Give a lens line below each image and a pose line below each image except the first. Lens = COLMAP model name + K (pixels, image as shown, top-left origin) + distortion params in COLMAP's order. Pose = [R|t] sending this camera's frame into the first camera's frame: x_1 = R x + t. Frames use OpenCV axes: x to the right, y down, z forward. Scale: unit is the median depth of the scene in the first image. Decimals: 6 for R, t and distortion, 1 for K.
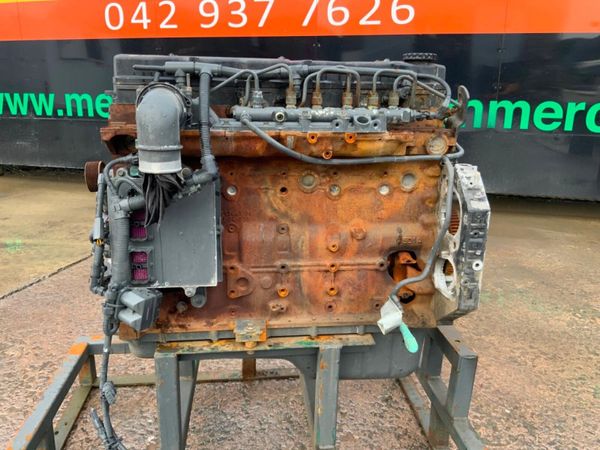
lens RADIAL K [[497.5, 0, 306.1], [0, 497.5, 224.7], [0, 0, 1]] dist [0.079194, -0.118237]
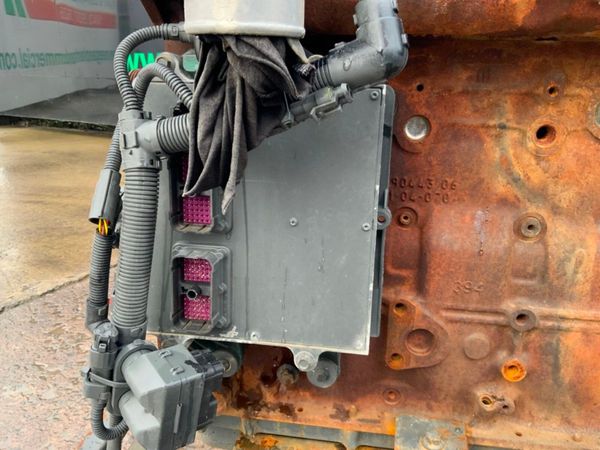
lens RADIAL K [[497.5, 0, 302.7], [0, 497.5, 227.9], [0, 0, 1]] dist [0.079194, -0.118237]
pose [[0.964470, 0.081173, -0.251413, -0.124486], [-0.070265, 0.996168, 0.052083, 0.000713], [0.254677, -0.032567, 0.966478, 0.541387]]
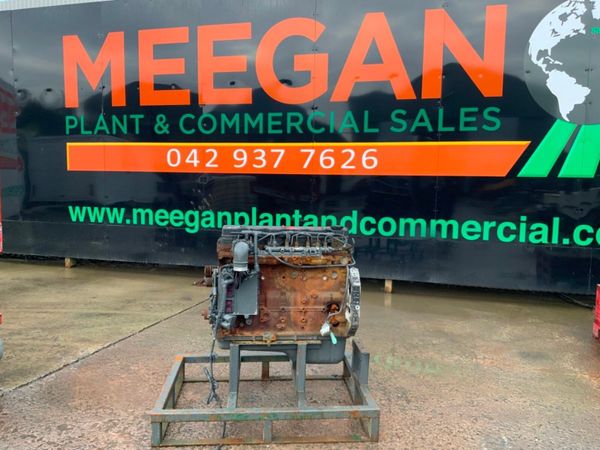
lens RADIAL K [[497.5, 0, 298.5], [0, 497.5, 223.1], [0, 0, 1]] dist [0.079194, -0.118237]
pose [[0.999365, 0.006567, -0.035017, 0.112050], [-0.012866, 0.983060, -0.182833, 0.115966], [0.033223, 0.183168, 0.982520, -1.475245]]
